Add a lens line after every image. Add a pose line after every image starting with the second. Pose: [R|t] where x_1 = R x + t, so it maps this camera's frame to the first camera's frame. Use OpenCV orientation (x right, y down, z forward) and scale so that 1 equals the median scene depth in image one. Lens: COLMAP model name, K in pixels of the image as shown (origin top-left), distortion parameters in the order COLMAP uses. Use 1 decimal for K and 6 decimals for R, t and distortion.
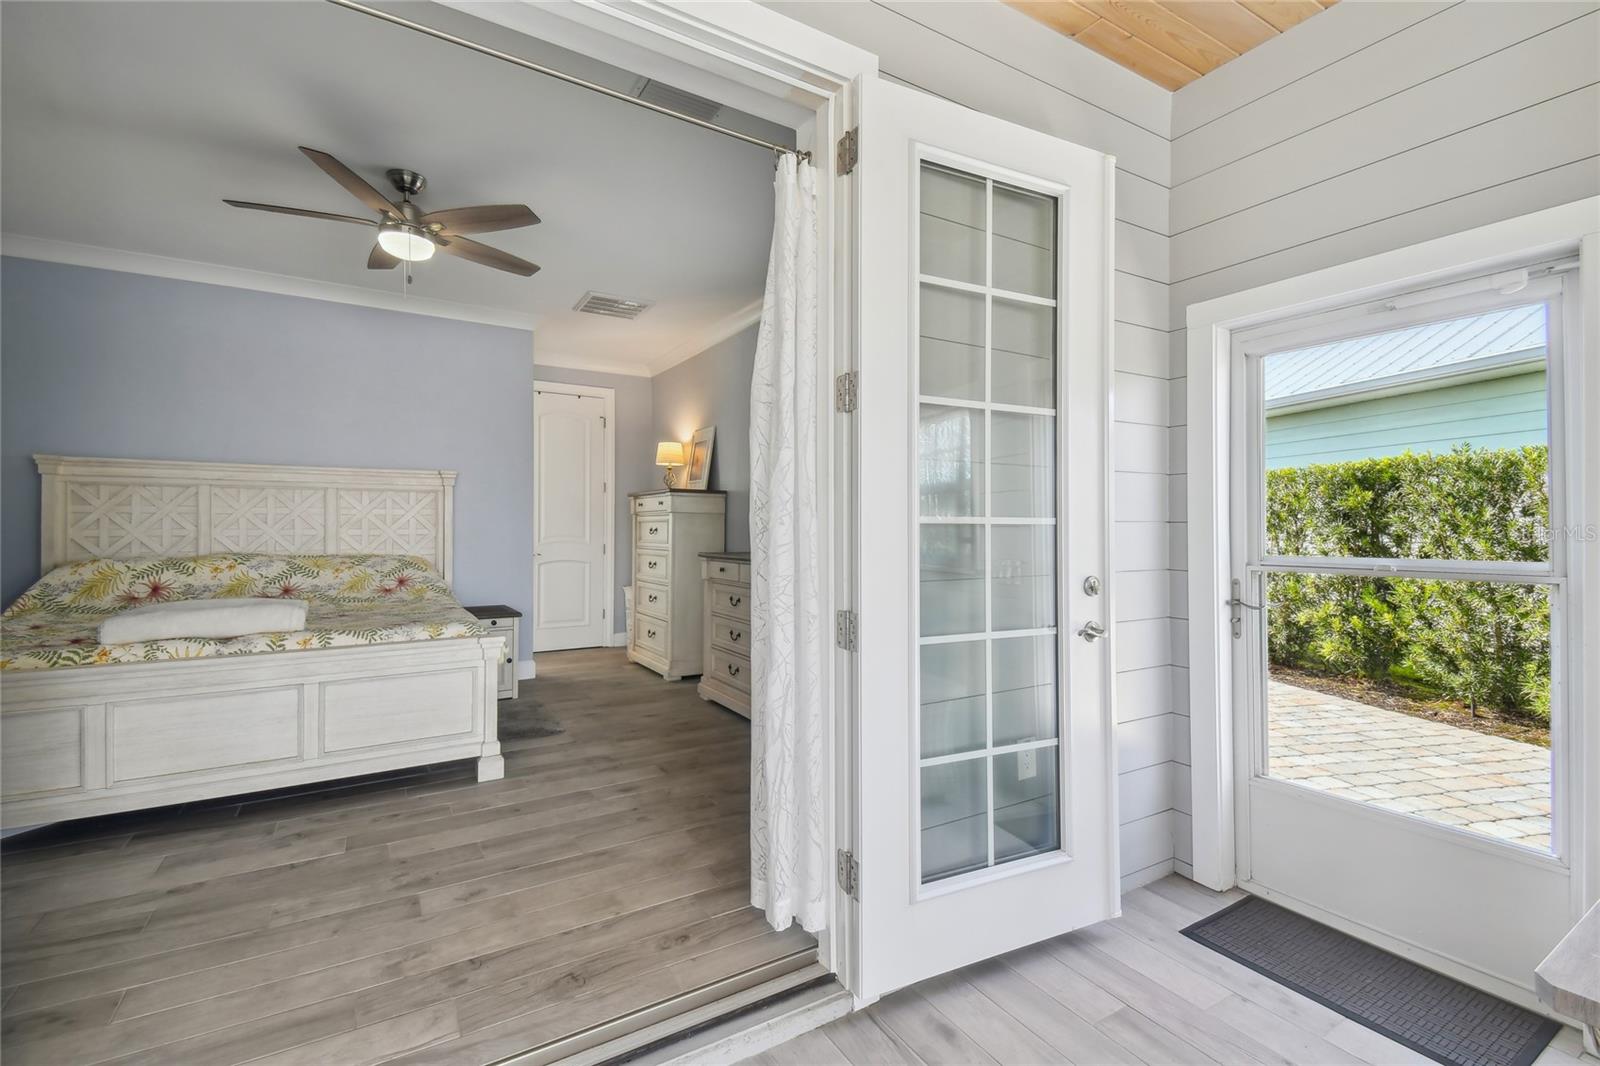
lens RADIAL K [[700.9, 0, 796.3], [0, 700.9, 522.0], [0, 0, 1]] dist [0.046270, -0.023856]
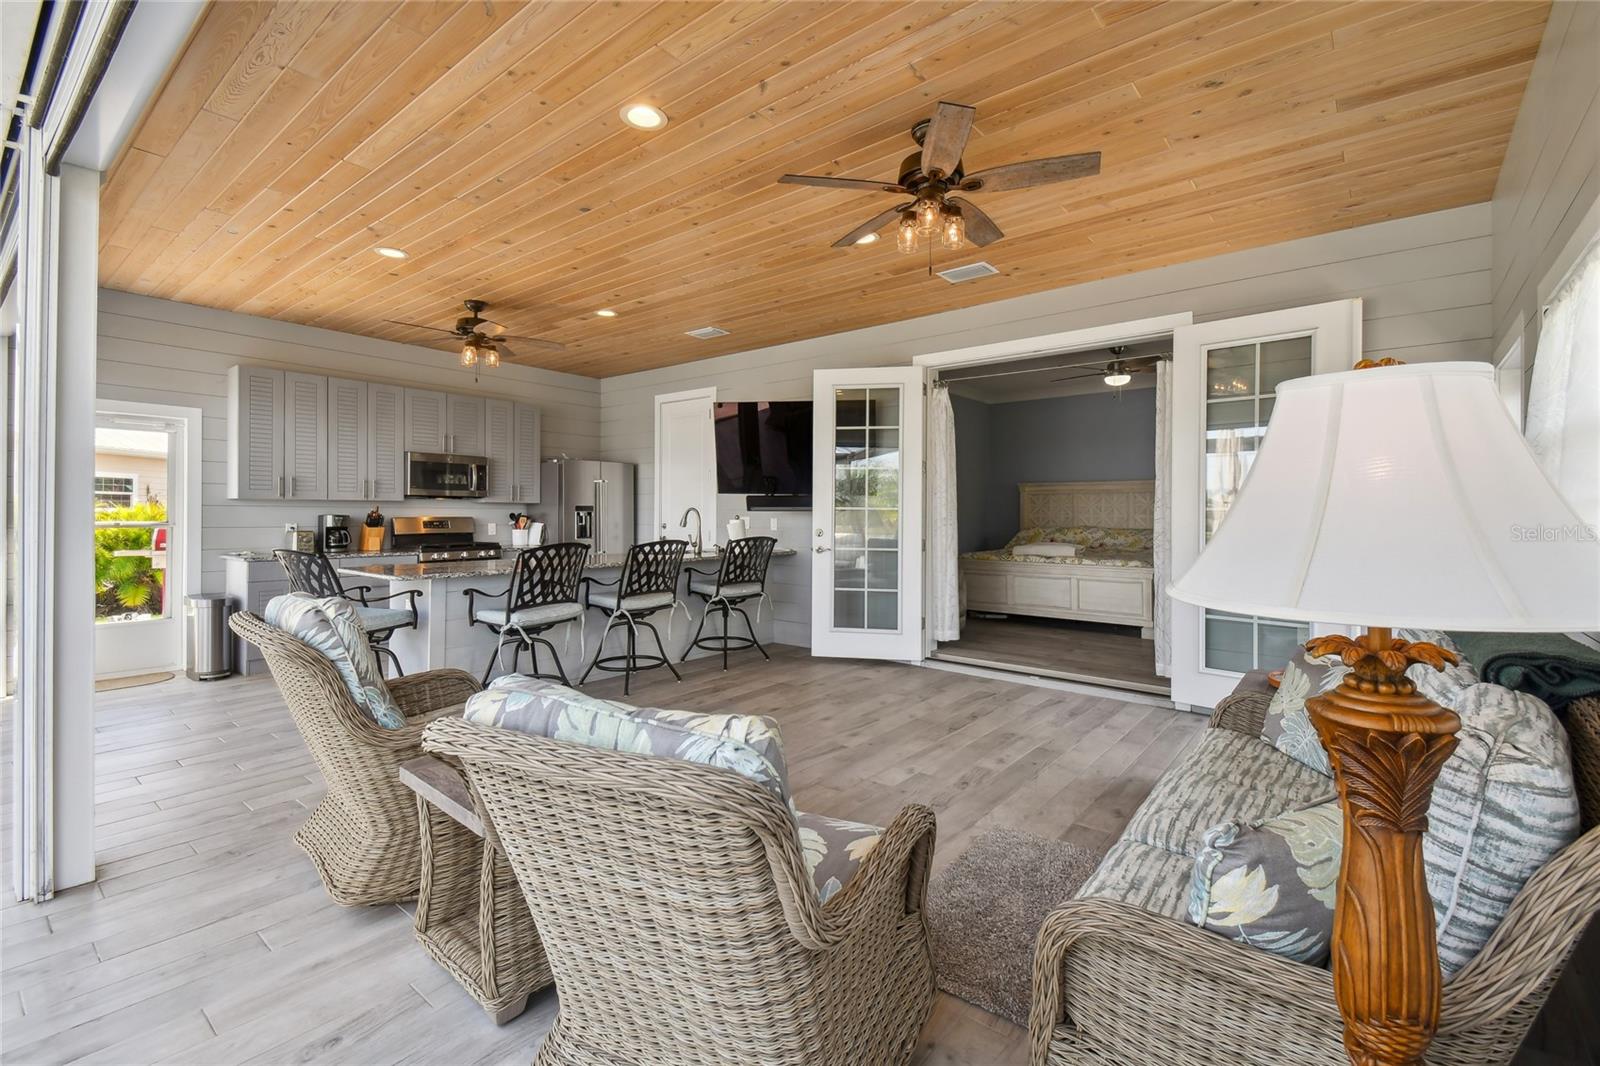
lens RADIAL K [[705.8, 0, 798.7], [0, 705.8, 505.7], [0, 0, 1]] dist [0.047110, -0.023650]
pose [[0.336963, -0.010240, -0.941462, 0.947243], [0.002872, 0.999947, -0.009848, 0.003301], [0.941513, 0.000615, 0.336975, -0.506946]]
